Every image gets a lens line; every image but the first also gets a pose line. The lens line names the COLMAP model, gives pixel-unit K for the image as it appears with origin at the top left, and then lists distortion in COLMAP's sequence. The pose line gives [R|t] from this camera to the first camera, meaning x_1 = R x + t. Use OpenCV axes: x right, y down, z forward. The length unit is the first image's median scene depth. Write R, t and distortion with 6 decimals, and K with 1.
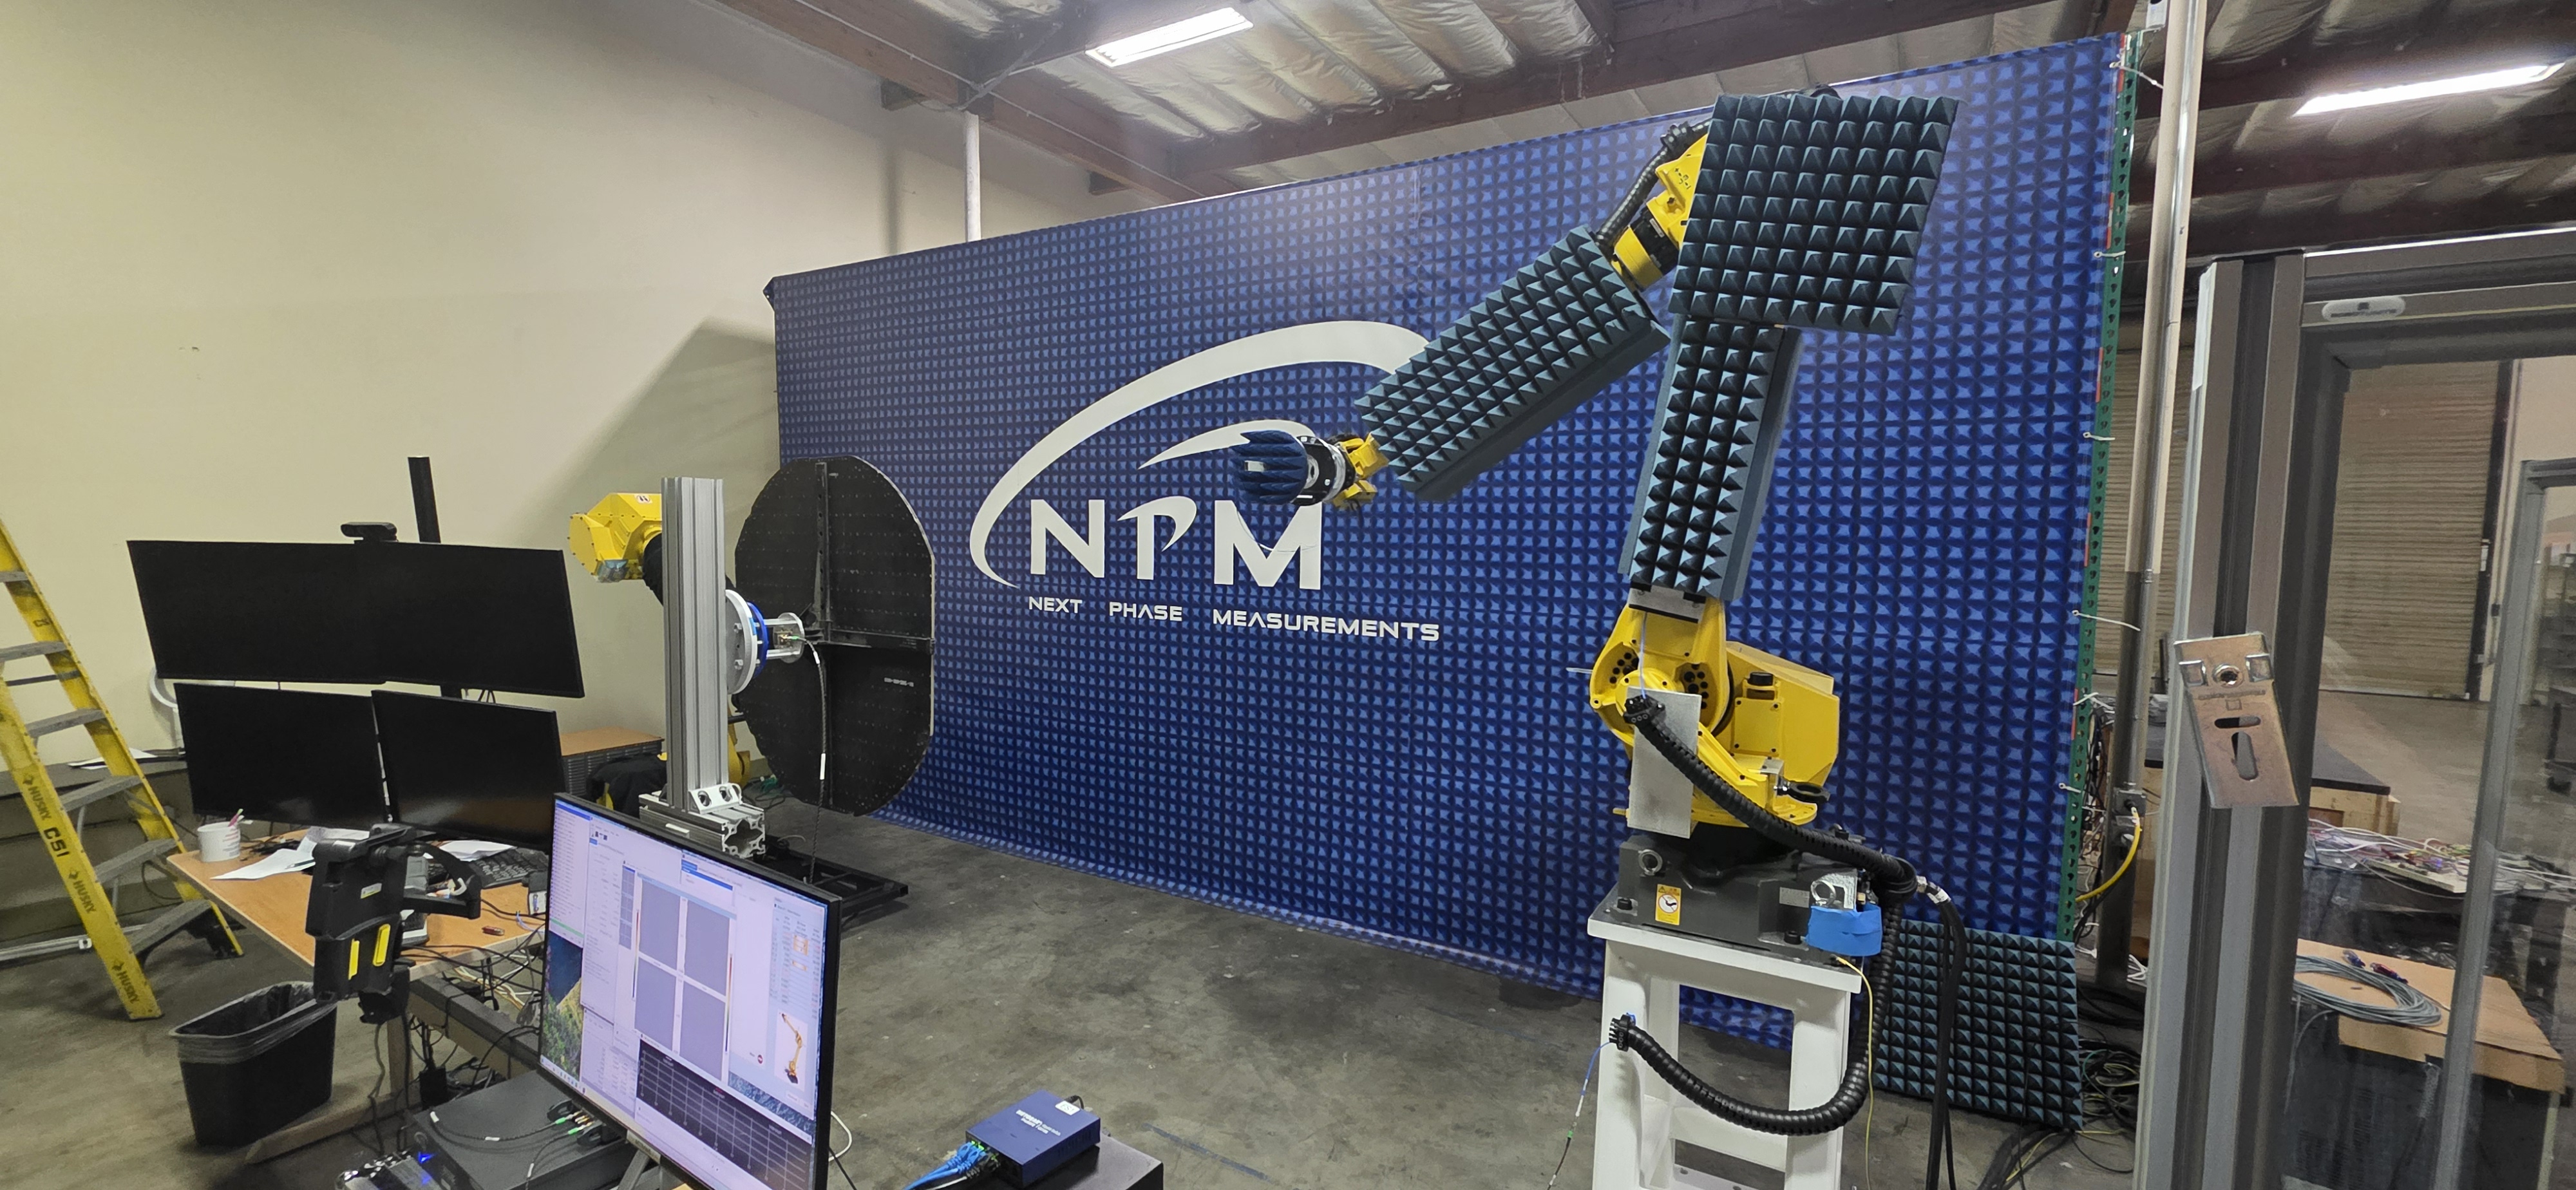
lens RADIAL K [[1035.5, 0, 1303.0], [0, 1035.5, 601.4], [0, 0, 1]] dist [-0.005642, 0.000096]
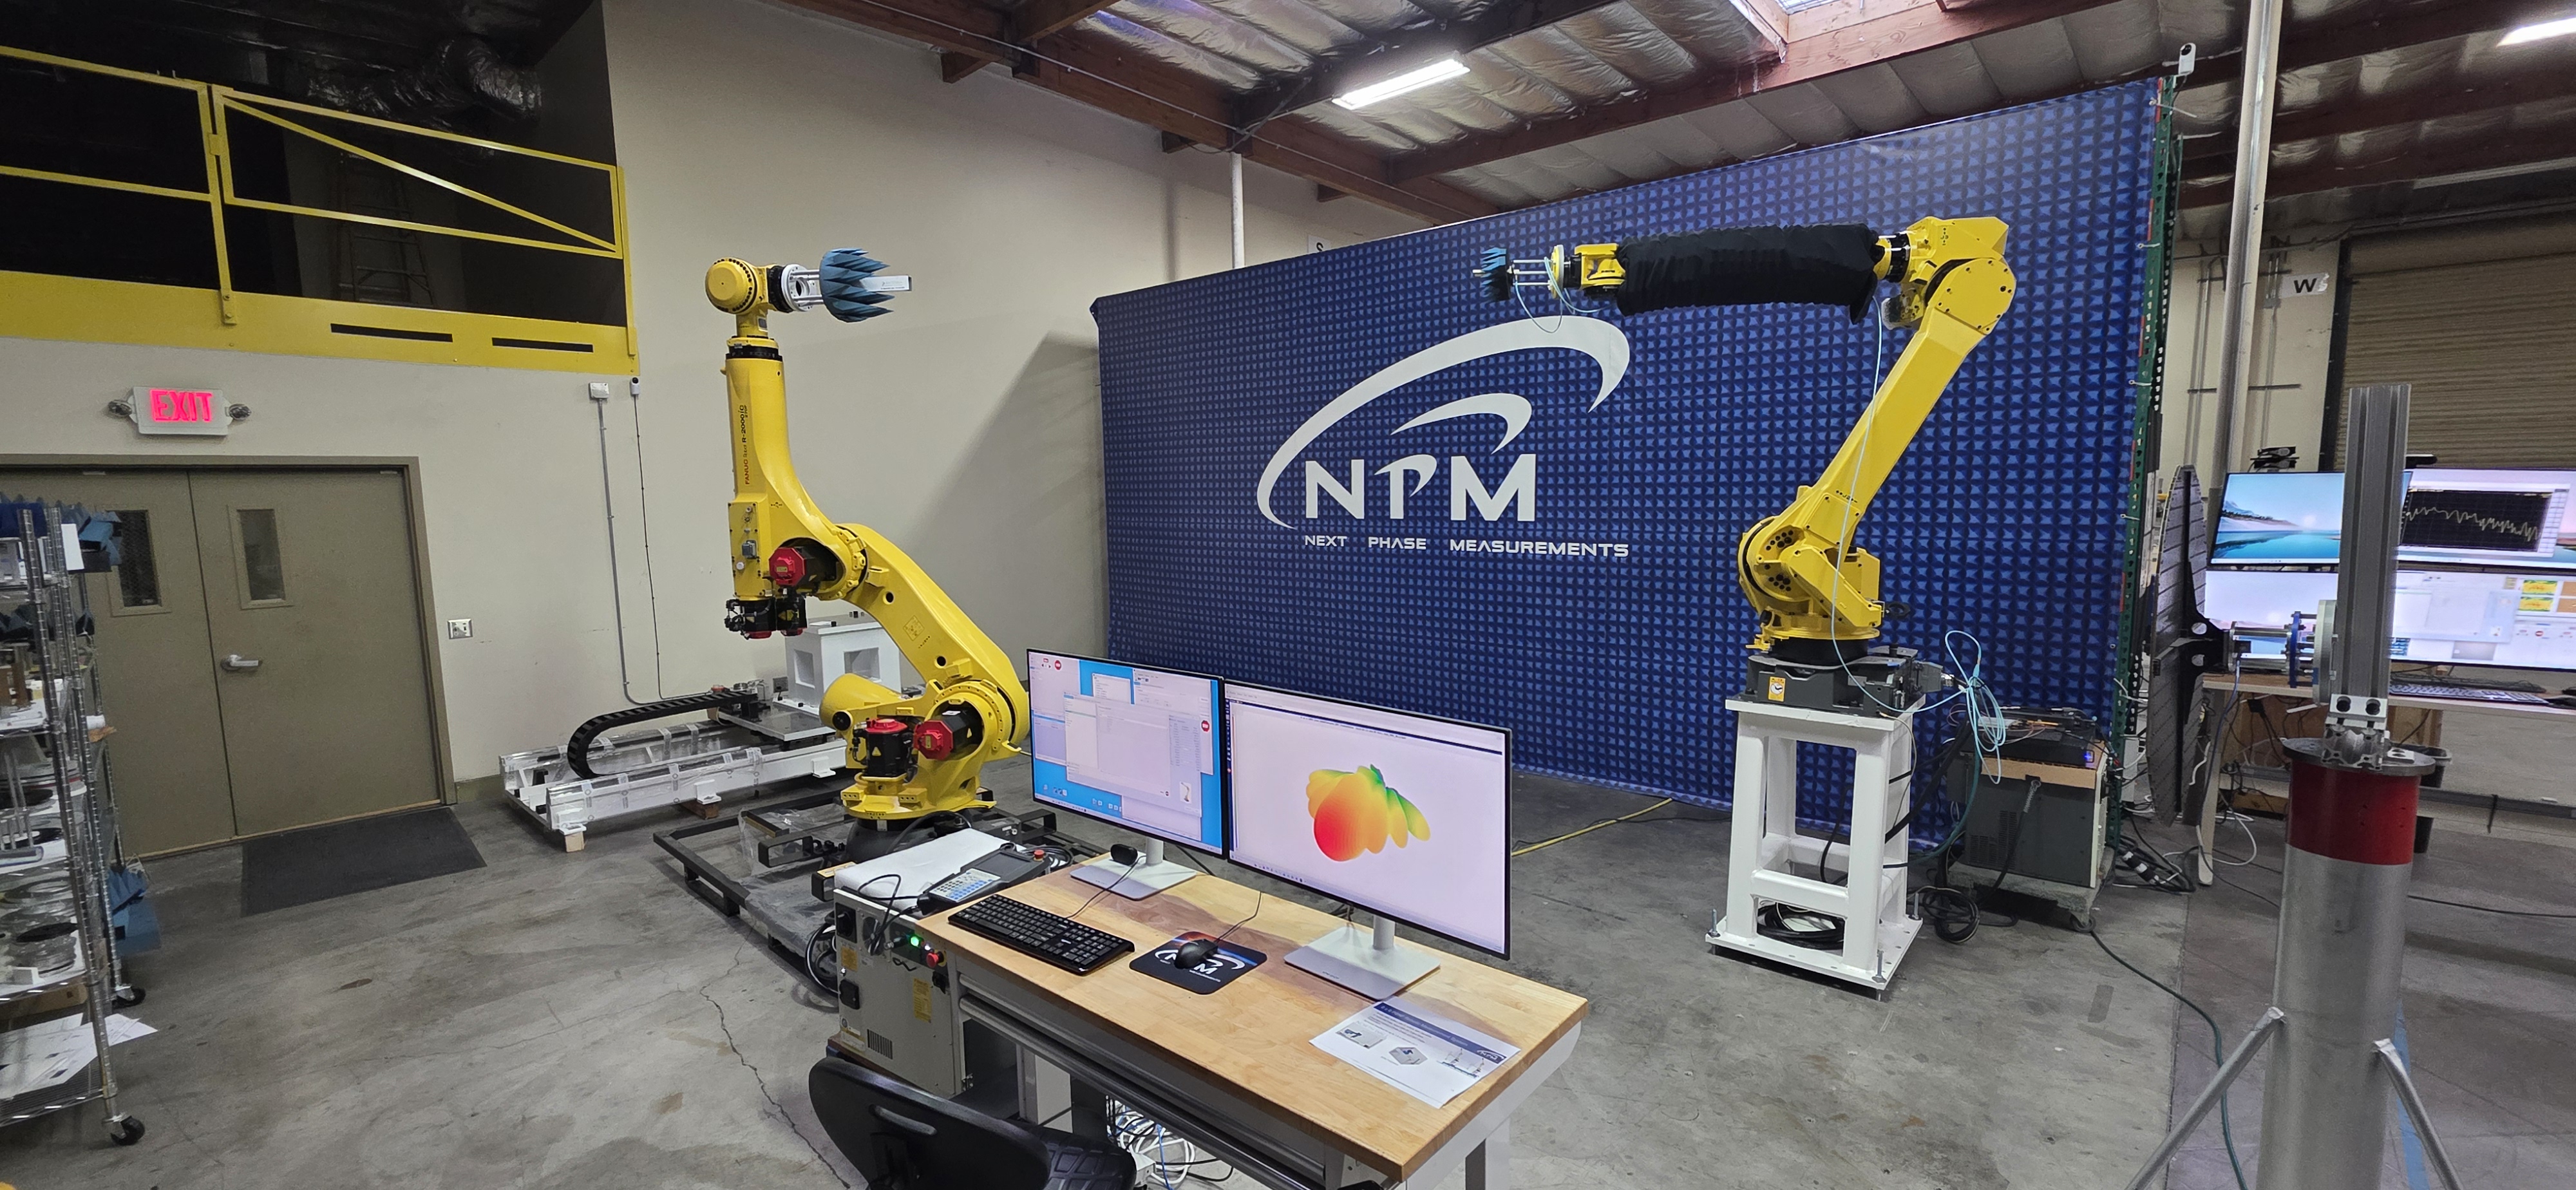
lens RADIAL K [[1035.5, 0, 1302.7], [0, 1035.5, 595.0], [0, 0, 1]] dist [-0.005642, 0.000096]
pose [[0.984583, -0.006925, -0.174781, -0.046769], [0.010726, 0.999726, 0.020810, 0.054146], [0.174589, -0.022364, 0.984387, -0.367039]]
